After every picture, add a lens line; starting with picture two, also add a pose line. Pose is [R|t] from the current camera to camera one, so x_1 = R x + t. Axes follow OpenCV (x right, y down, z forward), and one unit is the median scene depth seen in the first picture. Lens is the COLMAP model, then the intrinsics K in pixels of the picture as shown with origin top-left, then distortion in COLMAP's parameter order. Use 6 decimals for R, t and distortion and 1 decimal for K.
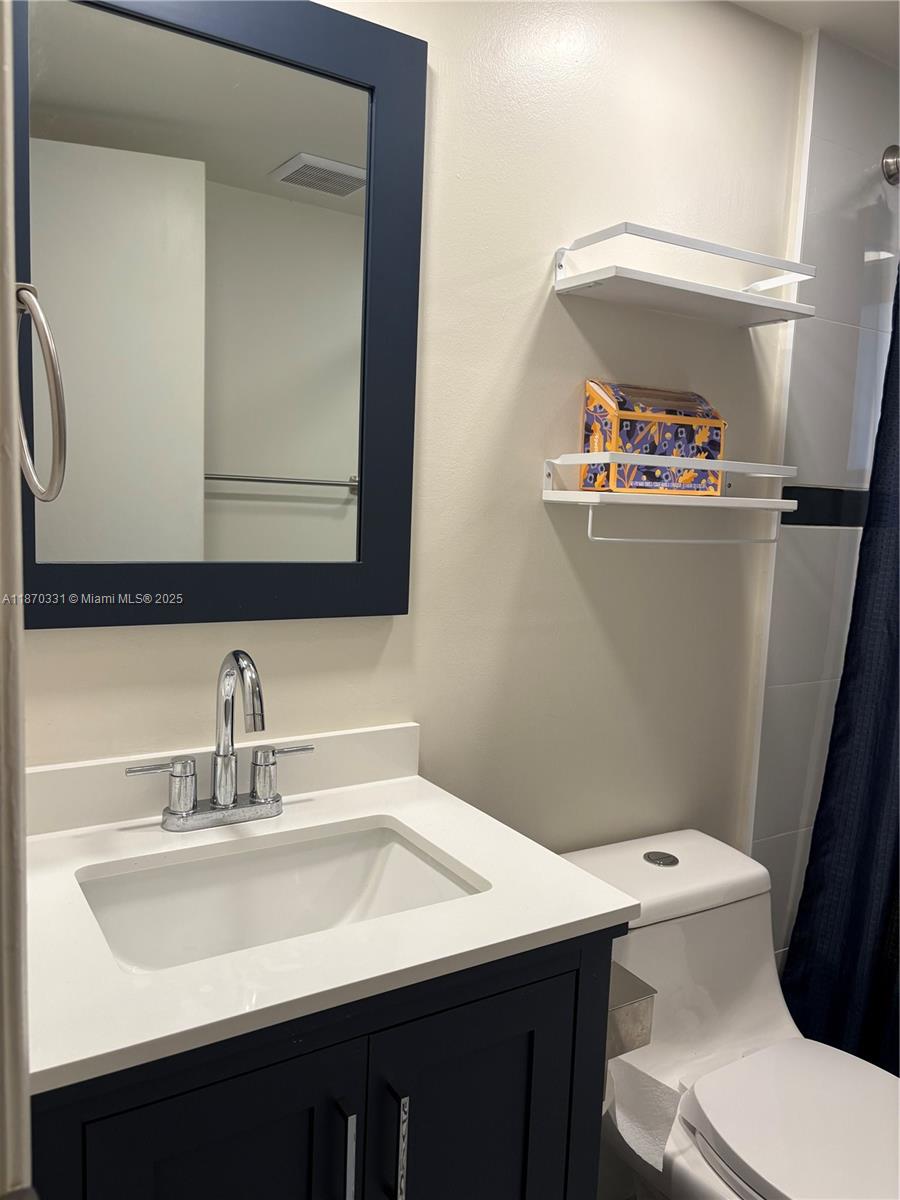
lens RADIAL K [[902.1, 0, 450.0], [0, 902.1, 600.0], [0, 0, 1]] dist [0.077206, -0.103553]
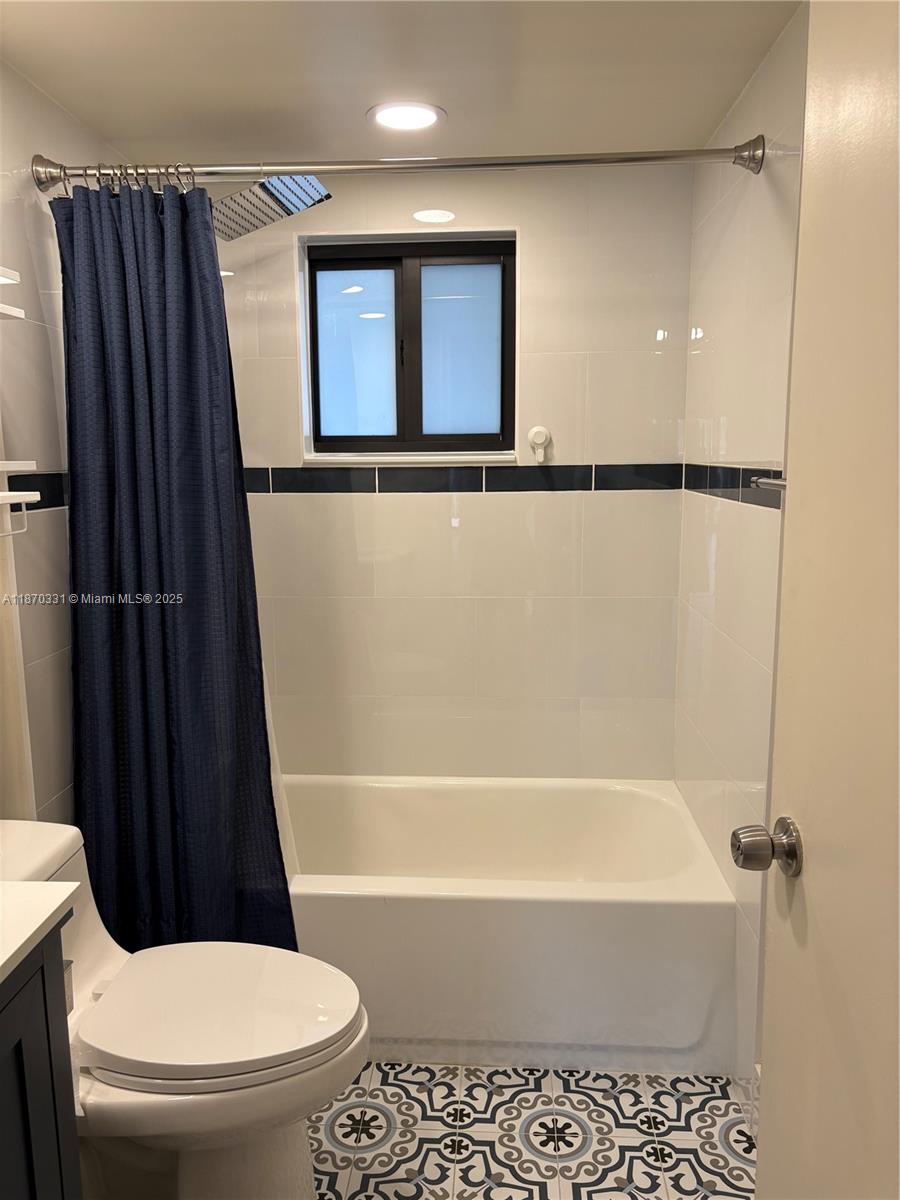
lens RADIAL K [[902.1, 0, 450.0], [0, 902.1, 600.0], [0, 0, 1]] dist [0.077206, -0.103553]
pose [[0.578726, -0.176505, 0.796193, -0.219007], [0.126074, 0.983924, 0.126484, -0.058985], [-0.805718, 0.027180, 0.591675, -0.026491]]
